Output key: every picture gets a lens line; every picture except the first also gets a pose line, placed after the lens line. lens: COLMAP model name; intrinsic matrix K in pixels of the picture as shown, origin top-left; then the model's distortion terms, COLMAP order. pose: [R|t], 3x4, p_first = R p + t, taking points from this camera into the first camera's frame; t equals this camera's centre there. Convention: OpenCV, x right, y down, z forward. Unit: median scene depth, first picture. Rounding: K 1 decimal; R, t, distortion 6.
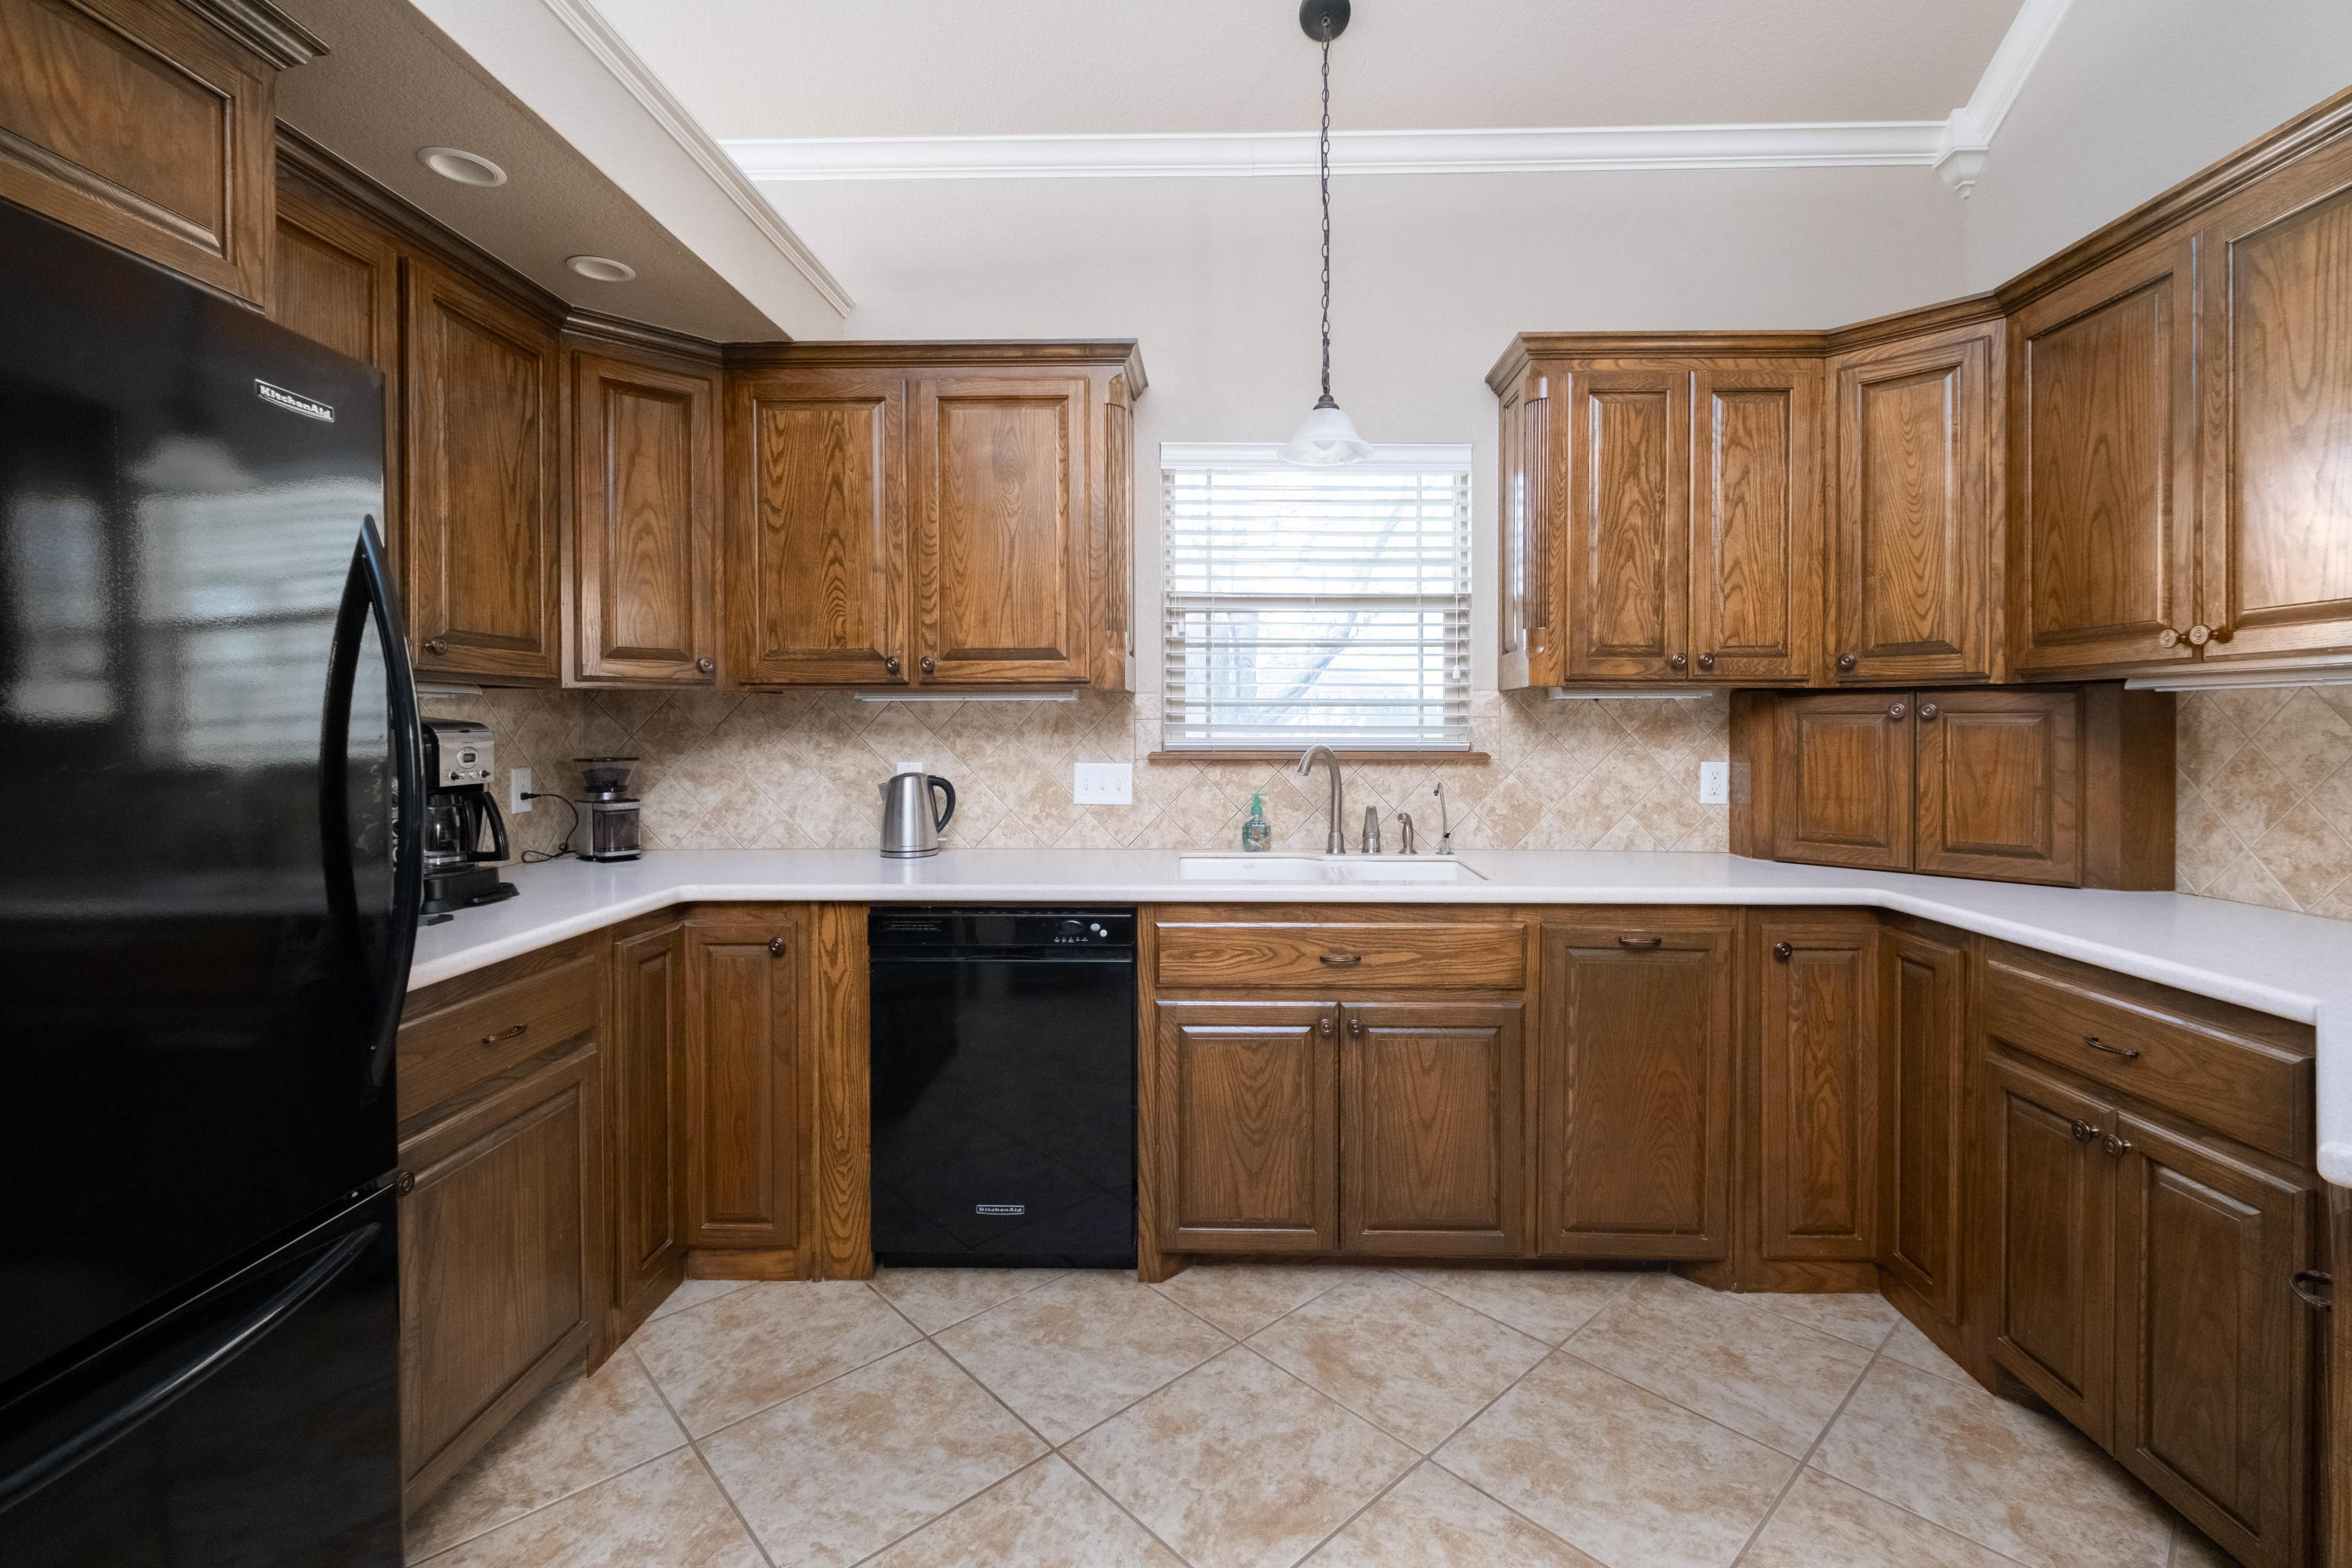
lens RADIAL K [[1034.6, 0, 1180.2], [0, 1034.6, 734.2], [0, 0, 1]] dist [0.004724, -0.006148]
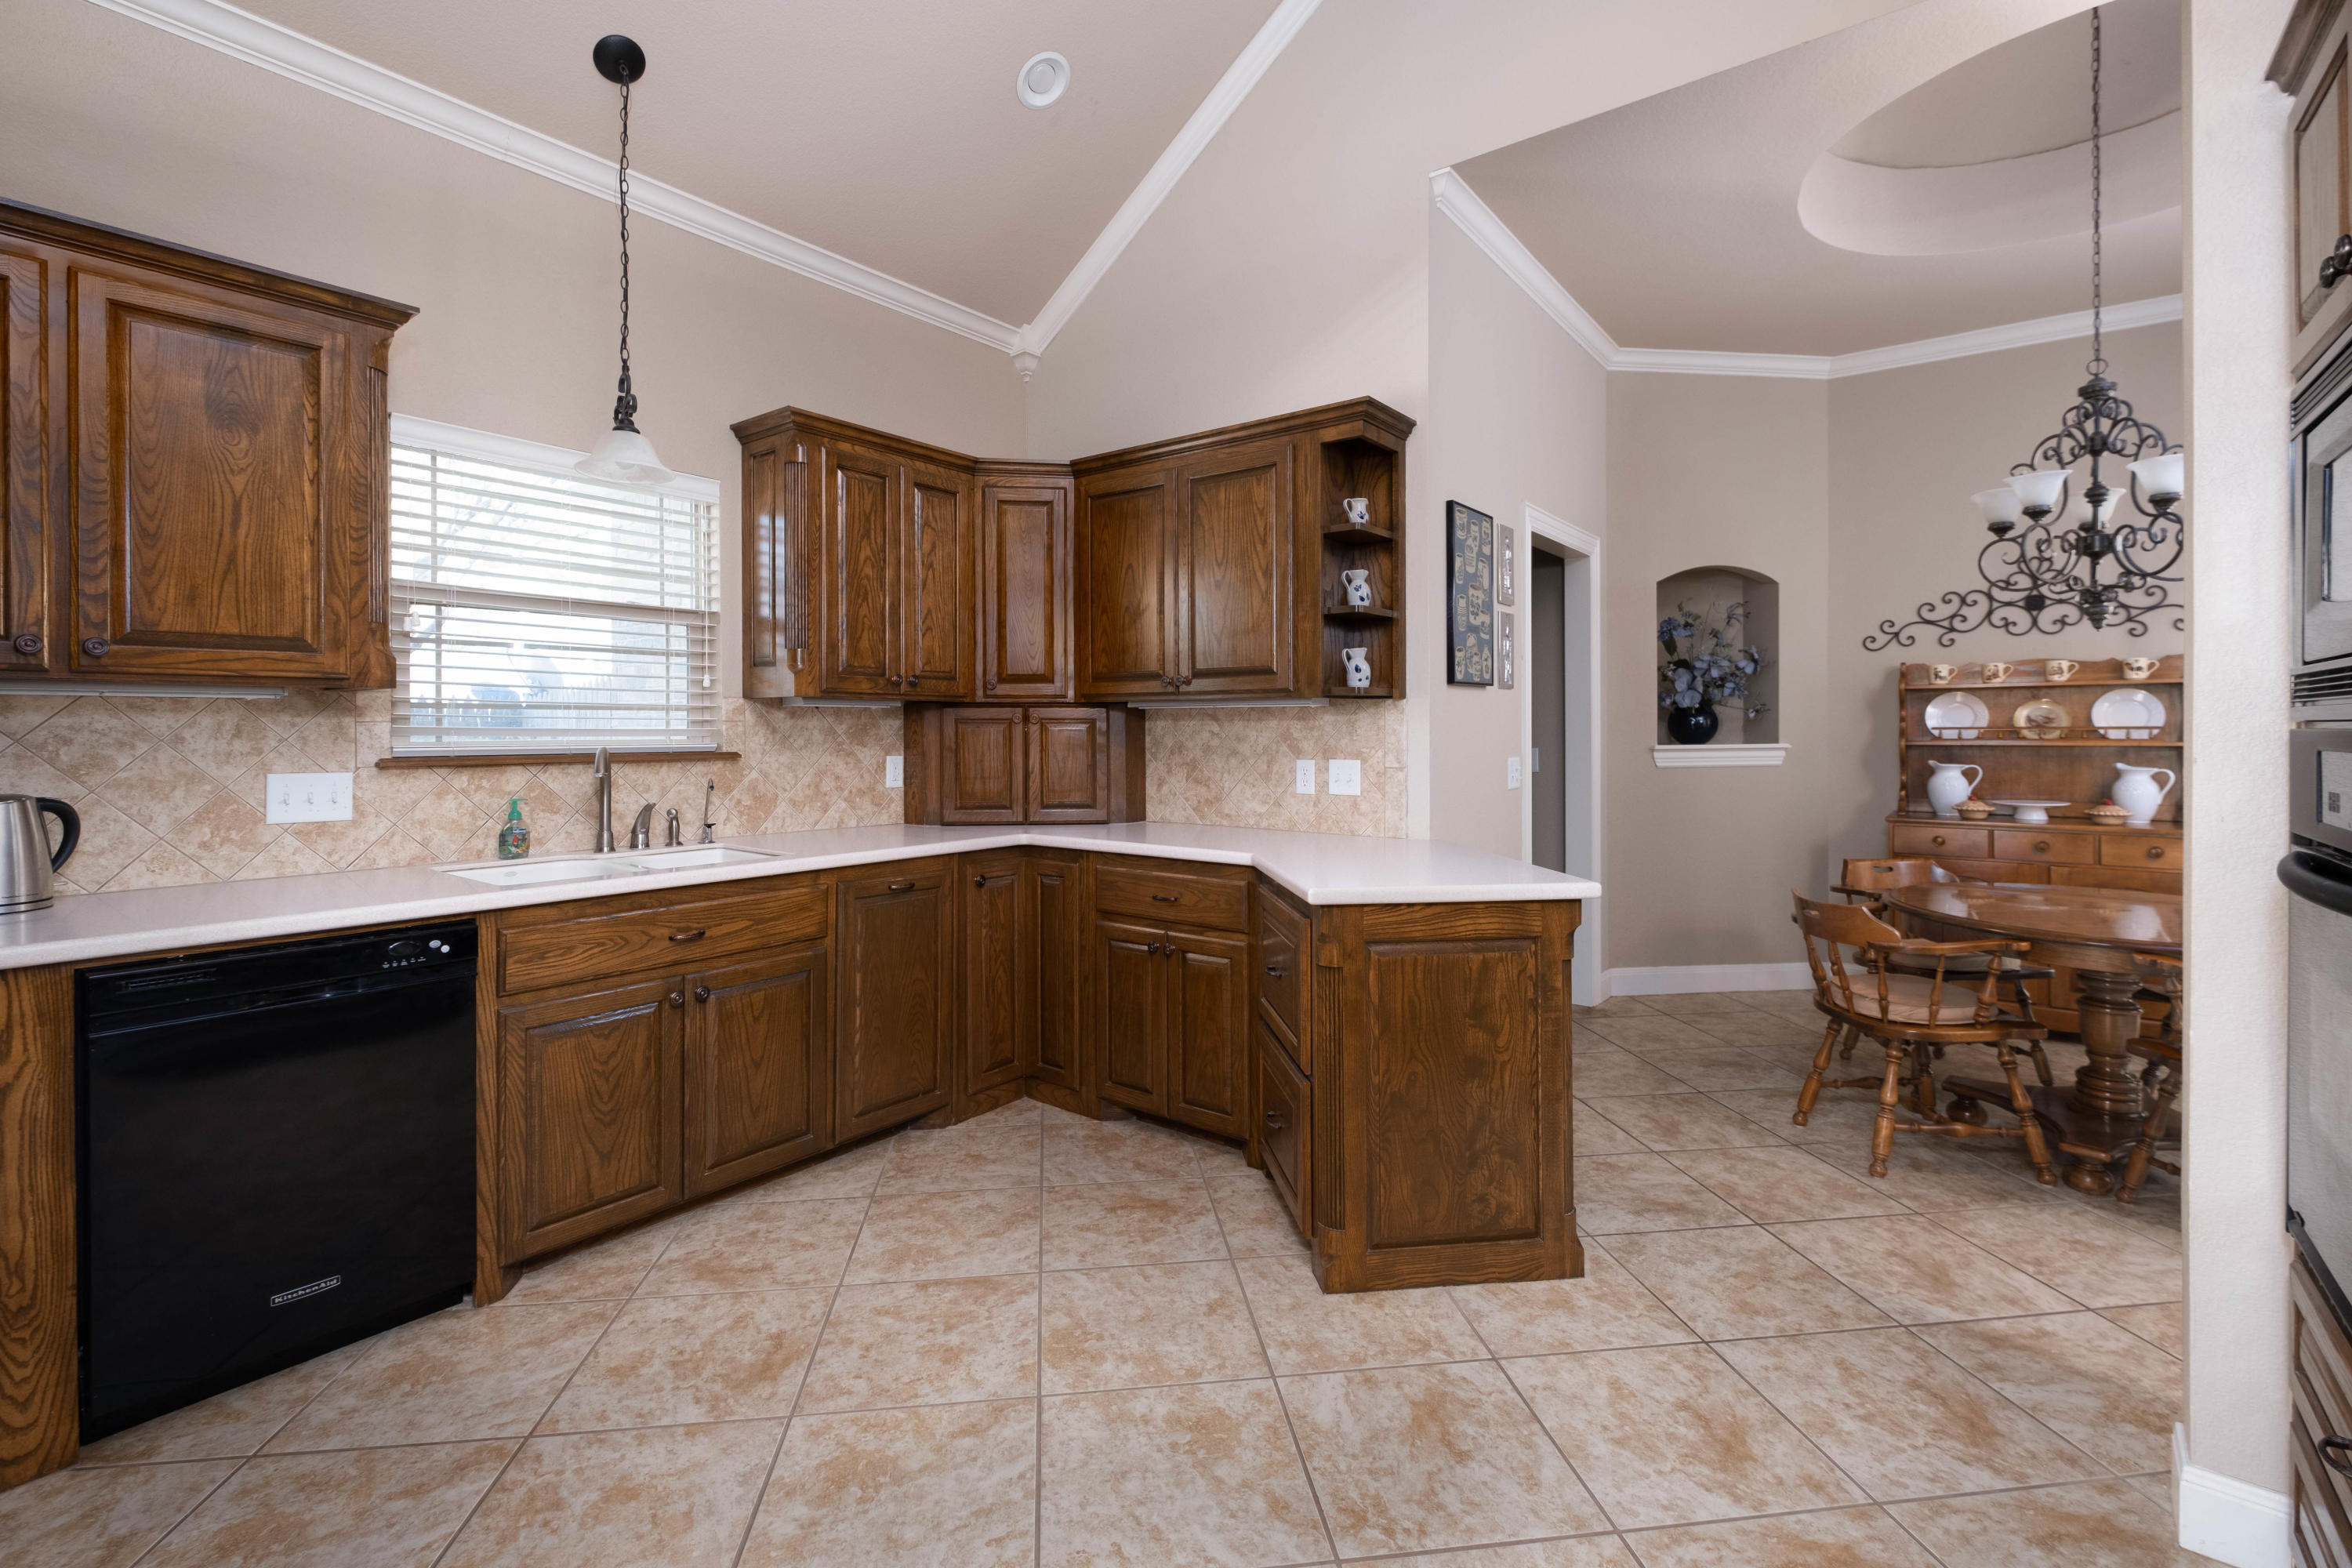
lens RADIAL K [[1034.6, 0, 1180.2], [0, 1034.6, 734.2], [0, 0, 1]] dist [0.004724, -0.006148]
pose [[0.586672, -0.005170, 0.809808, -0.394419], [0.008049, 0.999967, 0.000552, 0.001397], [-0.809785, 0.006194, 0.586695, -0.085732]]
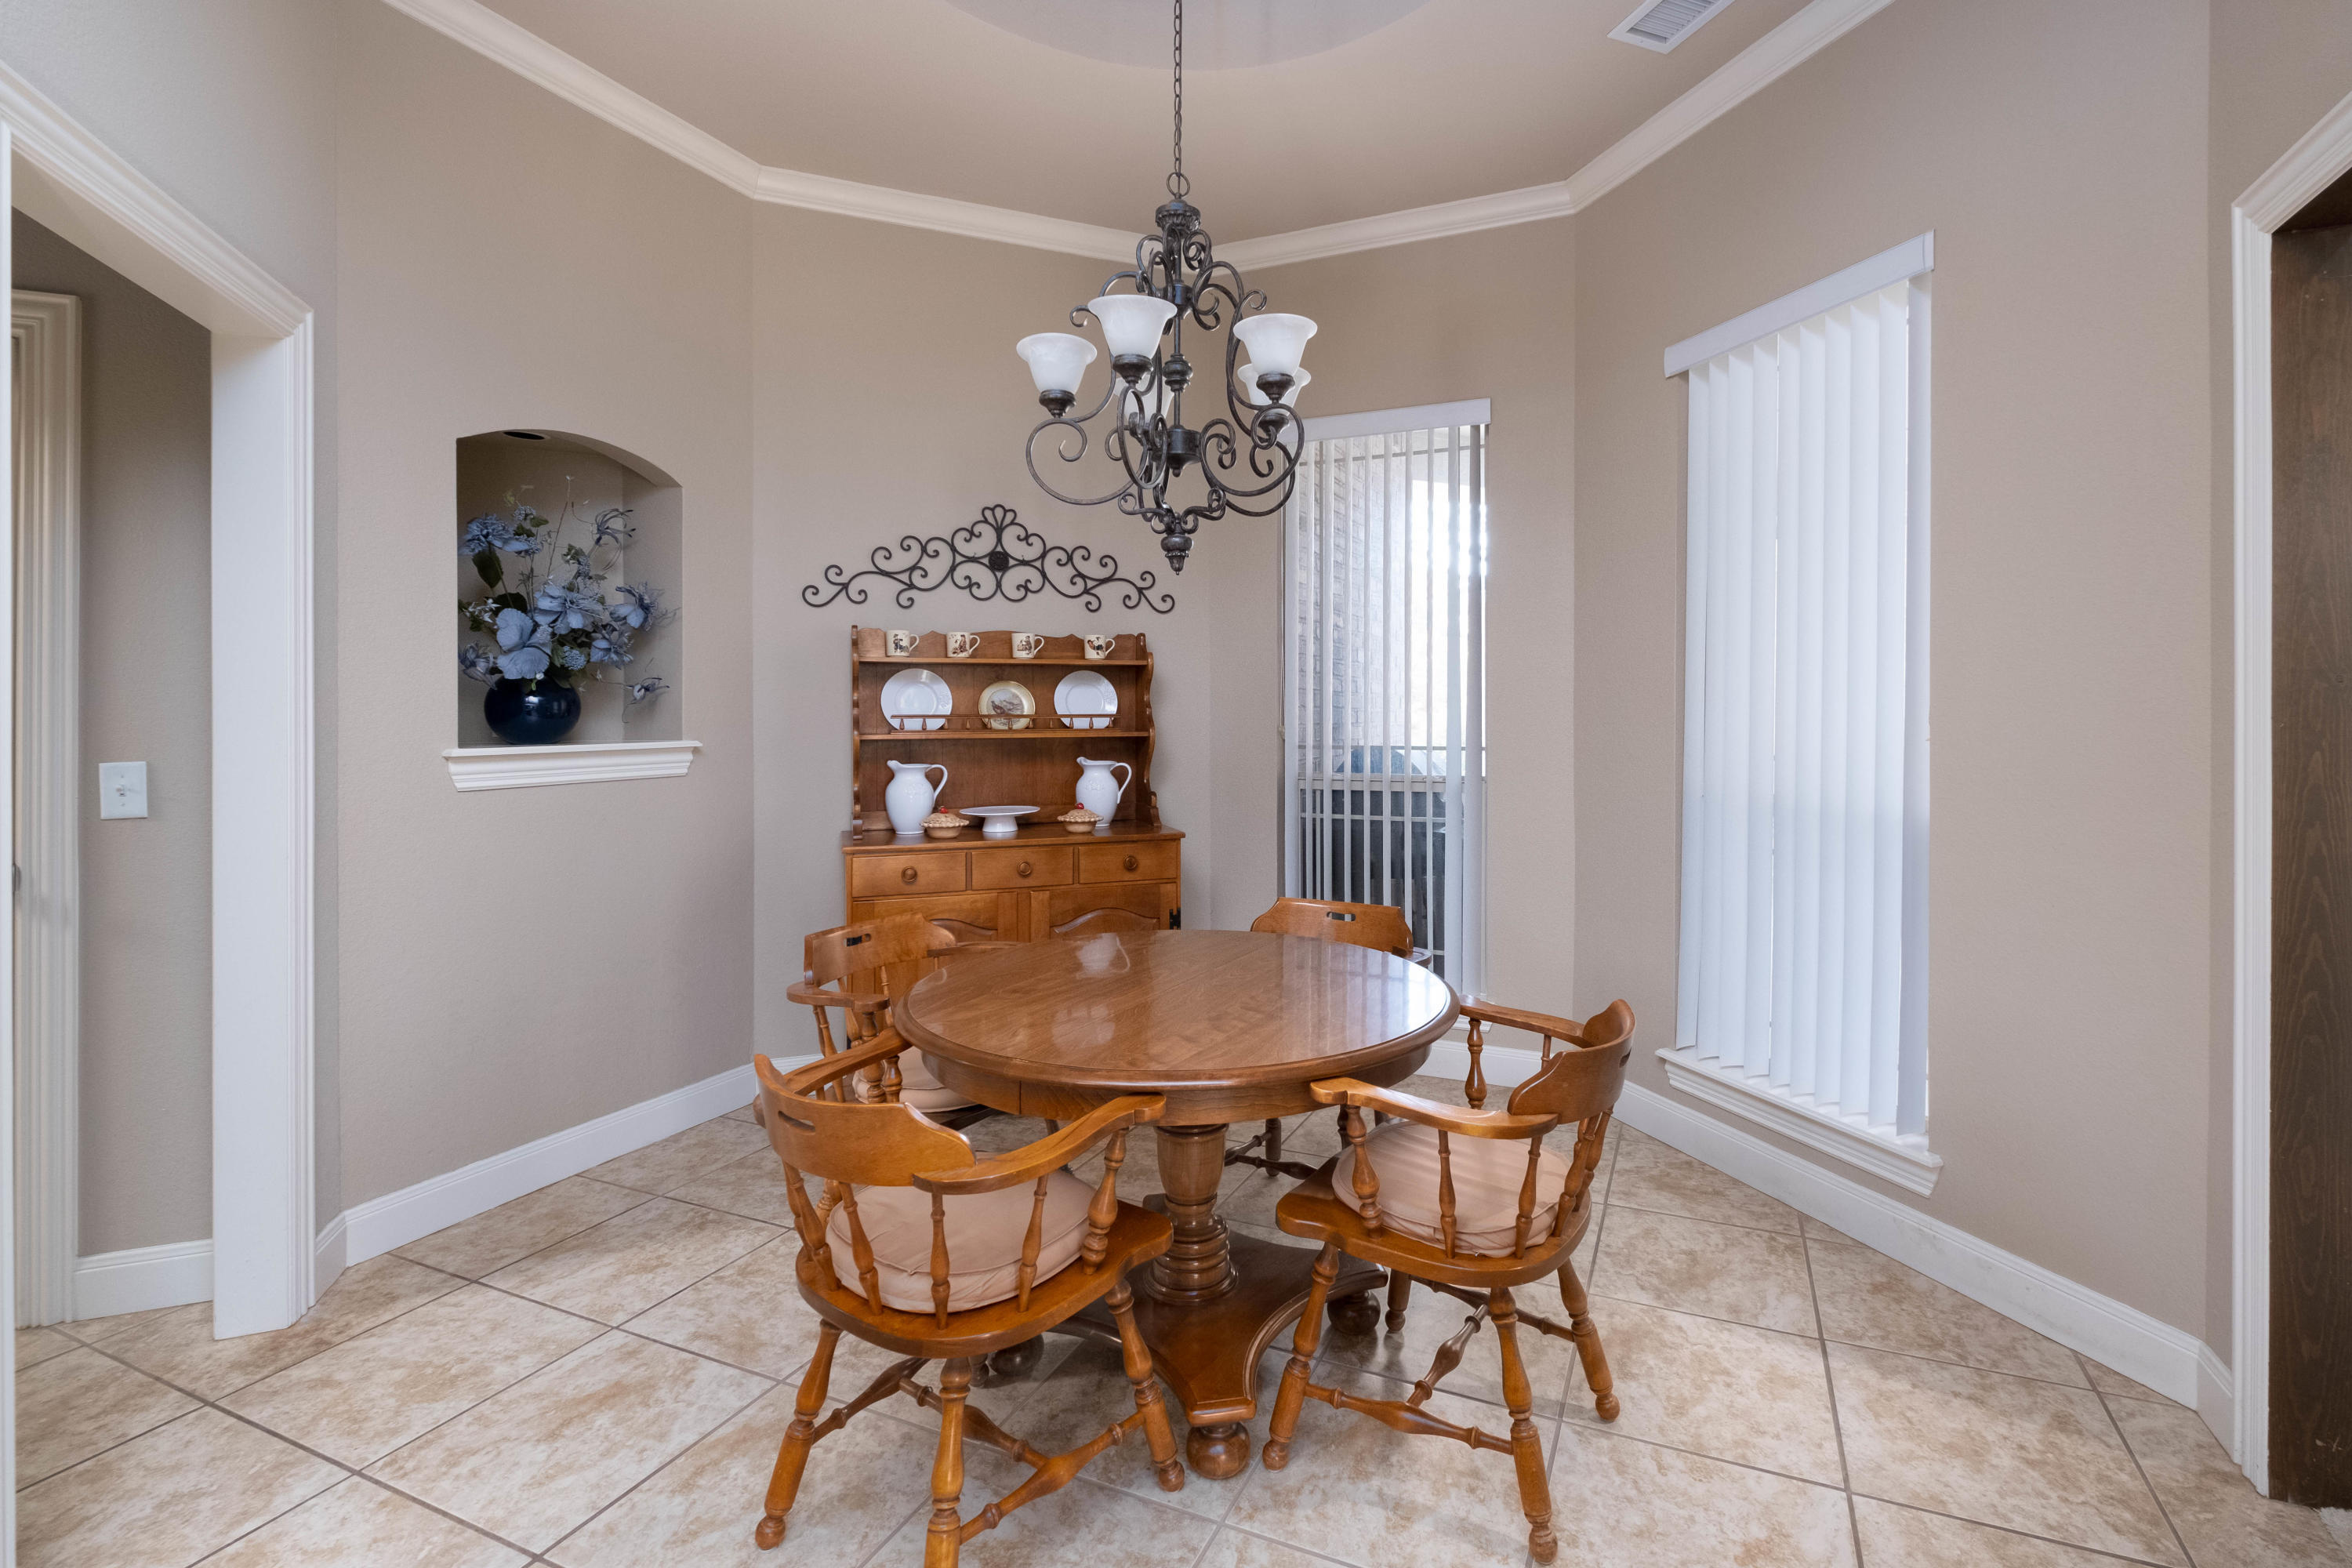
lens RADIAL K [[993.9, 0, 1247.4], [0, 993.9, 712.0], [0, 0, 1]] dist [0.001251, -0.005150]
pose [[-0.426988, 0.000537, 0.904257, 0.519293], [0.007031, 0.999972, 0.002726, -0.003723], [-0.904230, 0.007521, -0.426979, 0.047304]]
